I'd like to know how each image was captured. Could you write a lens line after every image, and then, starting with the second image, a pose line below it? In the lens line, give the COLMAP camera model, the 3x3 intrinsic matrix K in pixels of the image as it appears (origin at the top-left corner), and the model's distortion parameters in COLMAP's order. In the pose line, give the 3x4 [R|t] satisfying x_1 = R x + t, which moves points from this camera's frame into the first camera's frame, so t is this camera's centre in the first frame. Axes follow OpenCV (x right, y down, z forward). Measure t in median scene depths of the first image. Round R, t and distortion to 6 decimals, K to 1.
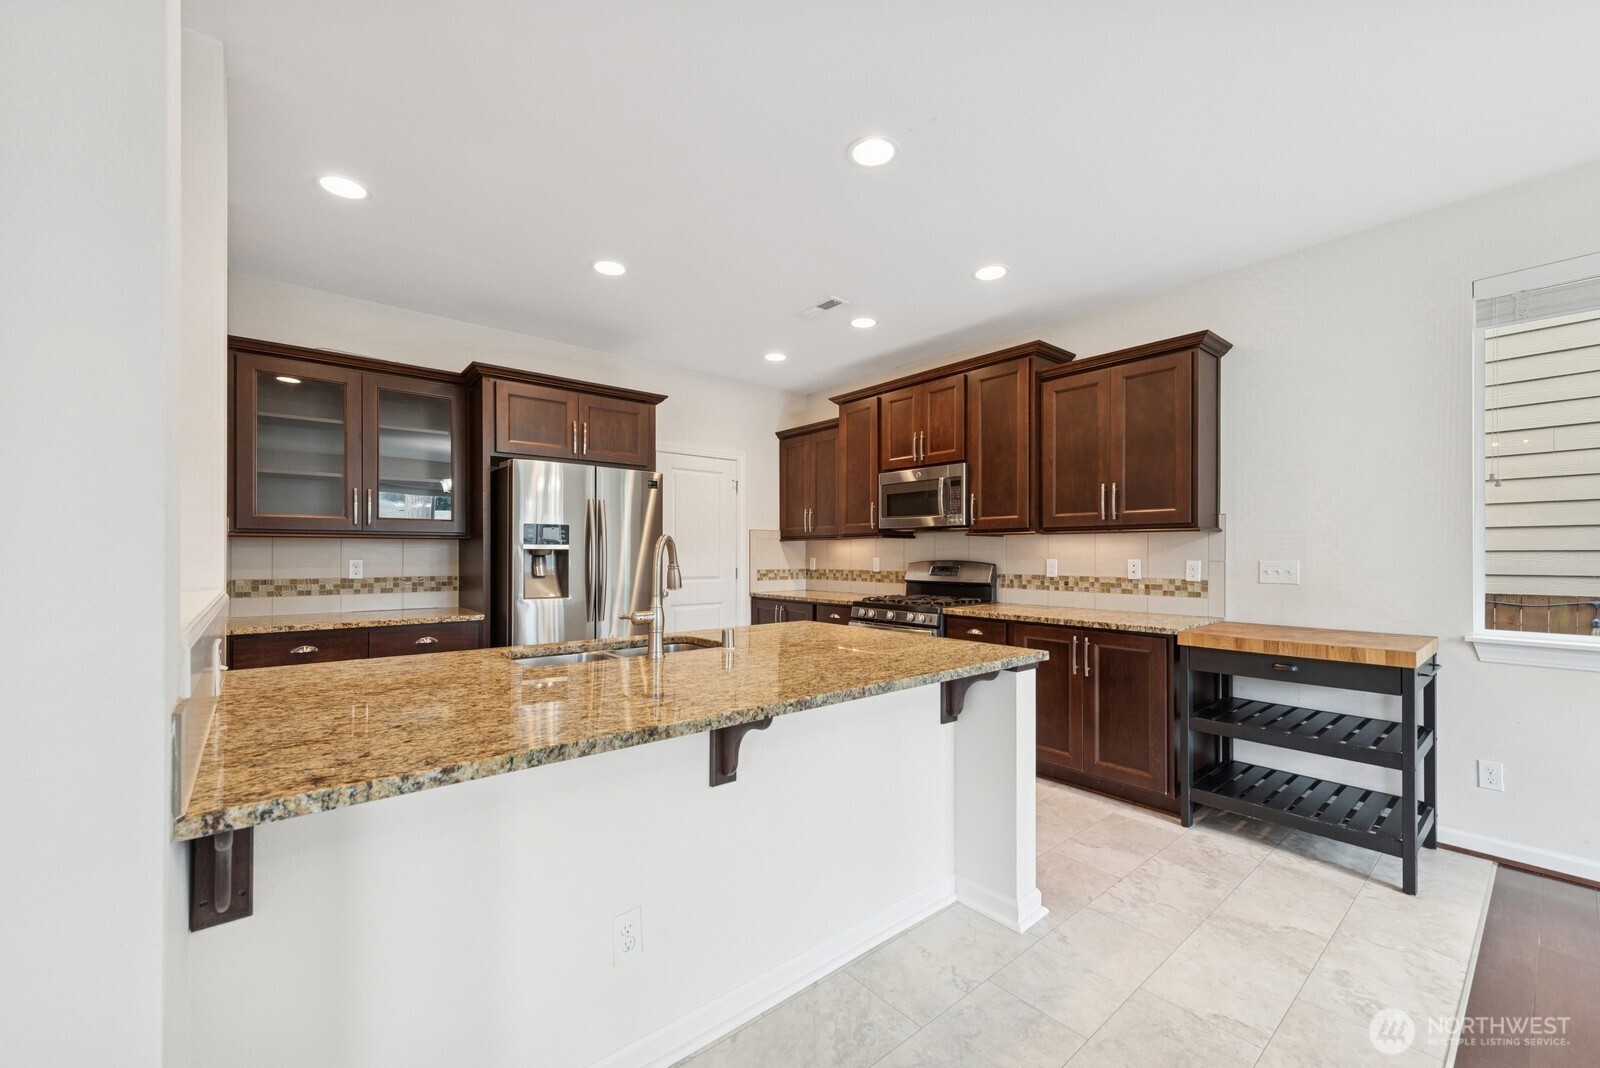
lens RADIAL K [[634.0, 0, 798.8], [0, 634.0, 551.6], [0, 0, 1]] dist [0.000705, -0.000254]
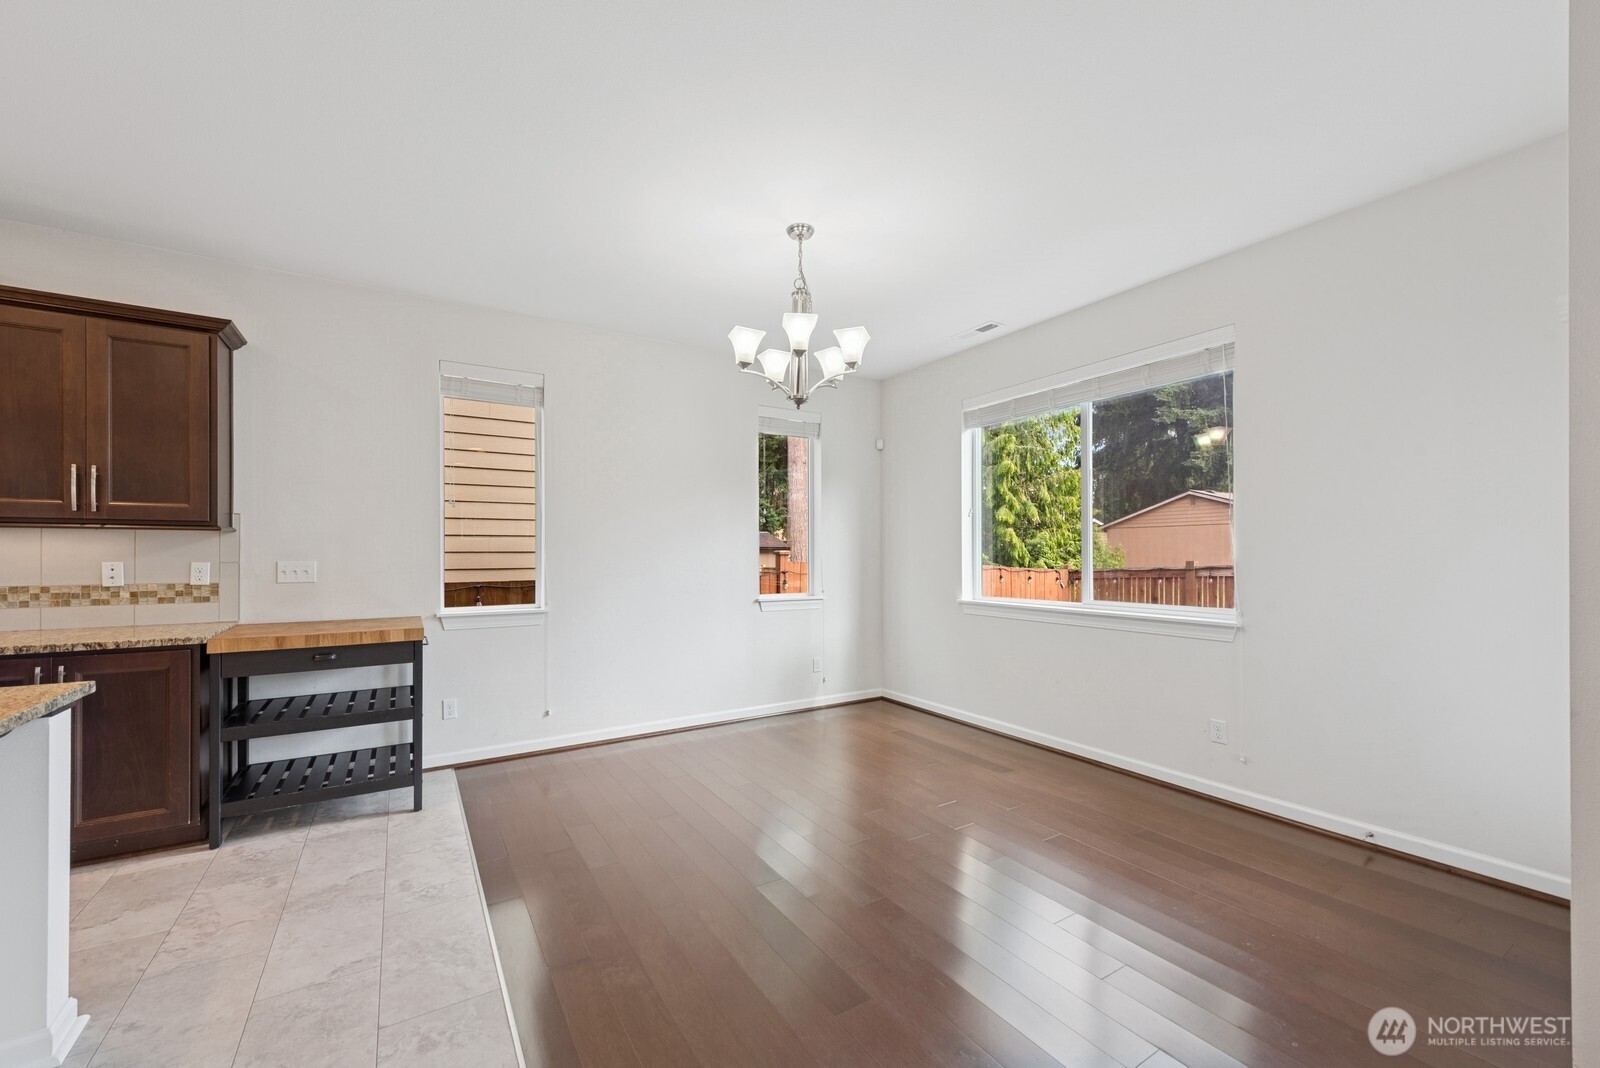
lens RADIAL K [[634.0, 0, 798.8], [0, 634.0, 551.6], [0, 0, 1]] dist [0.000705, -0.000254]
pose [[0.128554, 0.002438, 0.991700, -0.204183], [-0.001940, 0.999996, -0.002207, -0.001074], [-0.991701, -0.001640, 0.128558, 0.031578]]
